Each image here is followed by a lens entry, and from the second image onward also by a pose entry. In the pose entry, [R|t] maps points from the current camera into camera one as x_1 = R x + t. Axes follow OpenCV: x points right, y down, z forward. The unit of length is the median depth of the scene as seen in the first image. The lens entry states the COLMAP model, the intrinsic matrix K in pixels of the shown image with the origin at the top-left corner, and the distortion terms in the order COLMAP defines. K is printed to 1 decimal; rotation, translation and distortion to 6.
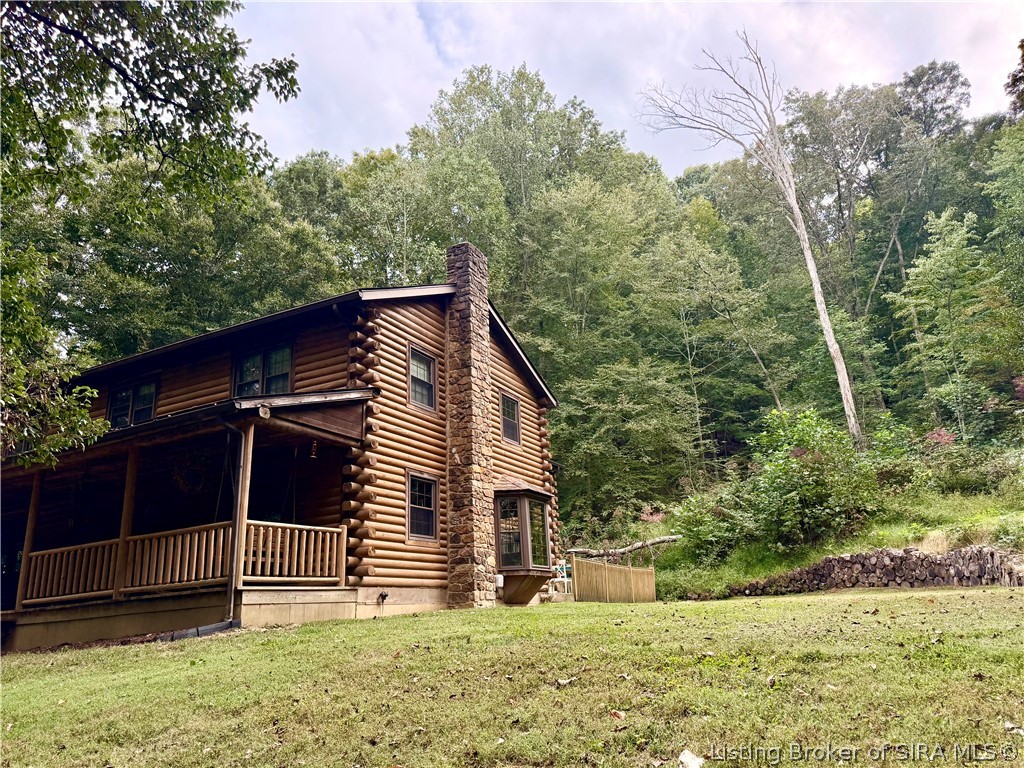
lens RADIAL K [[732.3, 0, 511.9], [0, 732.3, 378.7], [0, 0, 1]] dist [0.125018, -0.195811]
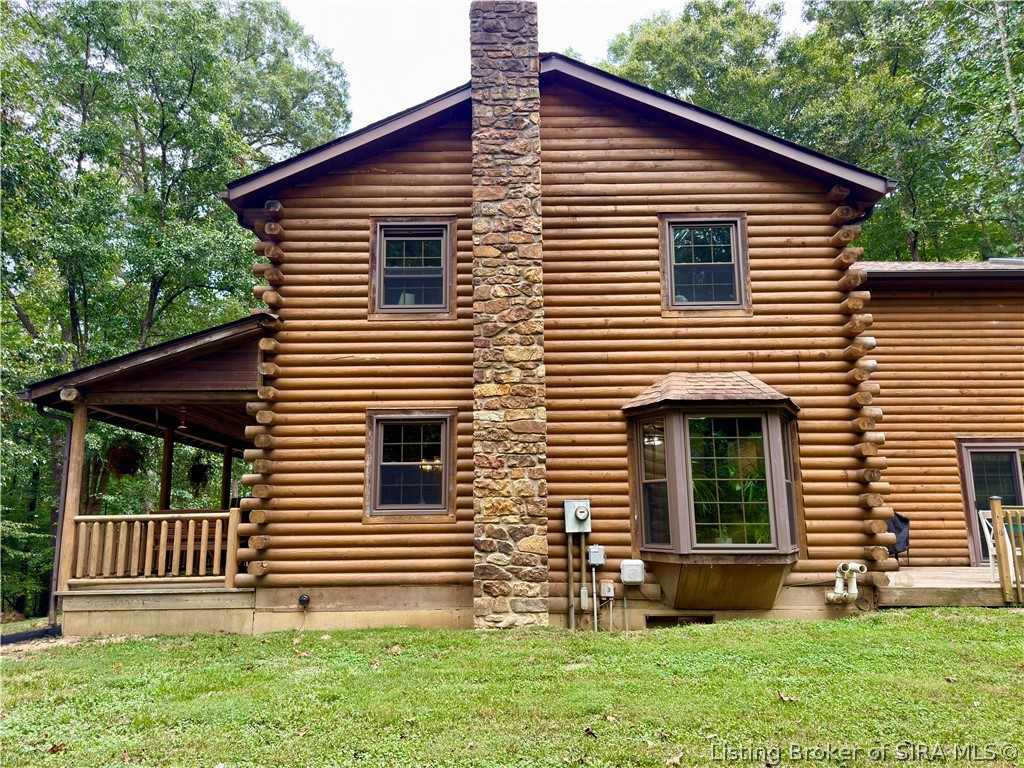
lens RADIAL K [[732.3, 0, 511.9], [0, 732.3, 378.7], [0, 0, 1]] dist [0.125018, -0.195811]
pose [[0.441042, -0.124874, -0.888757, 0.495962], [0.266654, 0.963787, -0.003090, 0.125144], [0.856958, -0.235628, 0.458368, 0.776581]]
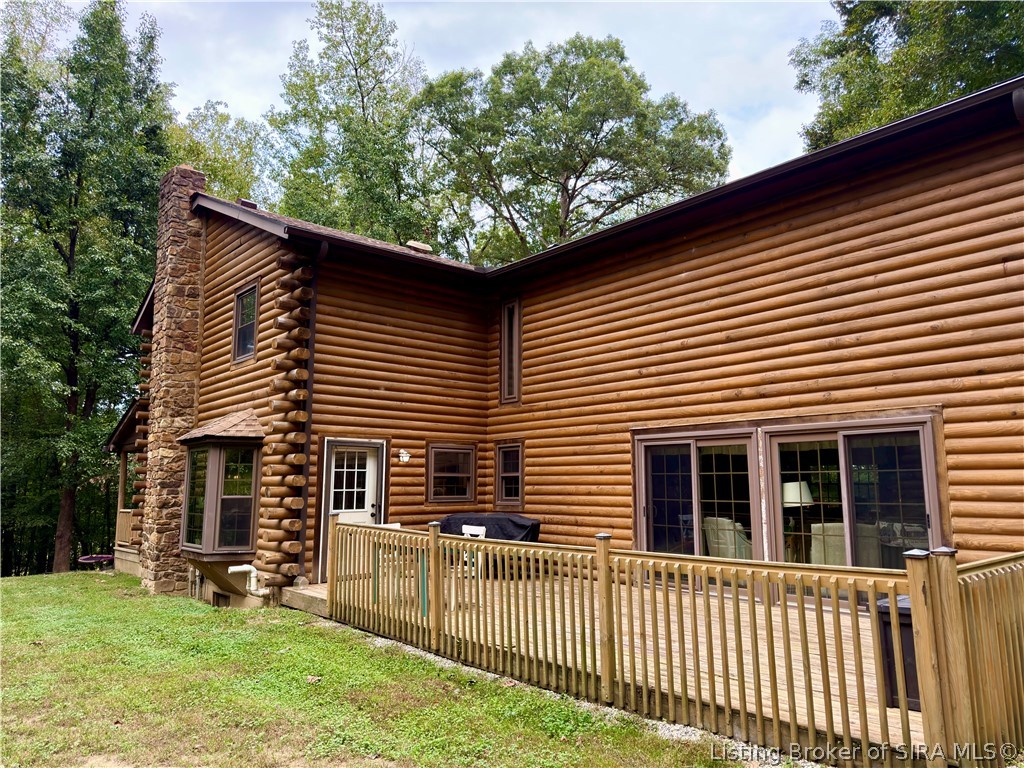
lens RADIAL K [[732.3, 0, 511.9], [0, 732.3, 378.7], [0, 0, 1]] dist [0.125018, -0.195811]
pose [[-0.404821, -0.093266, -0.909627, 0.644658], [0.300933, 0.925780, -0.228849, 0.418785], [0.863458, -0.366379, -0.346708, 1.799540]]
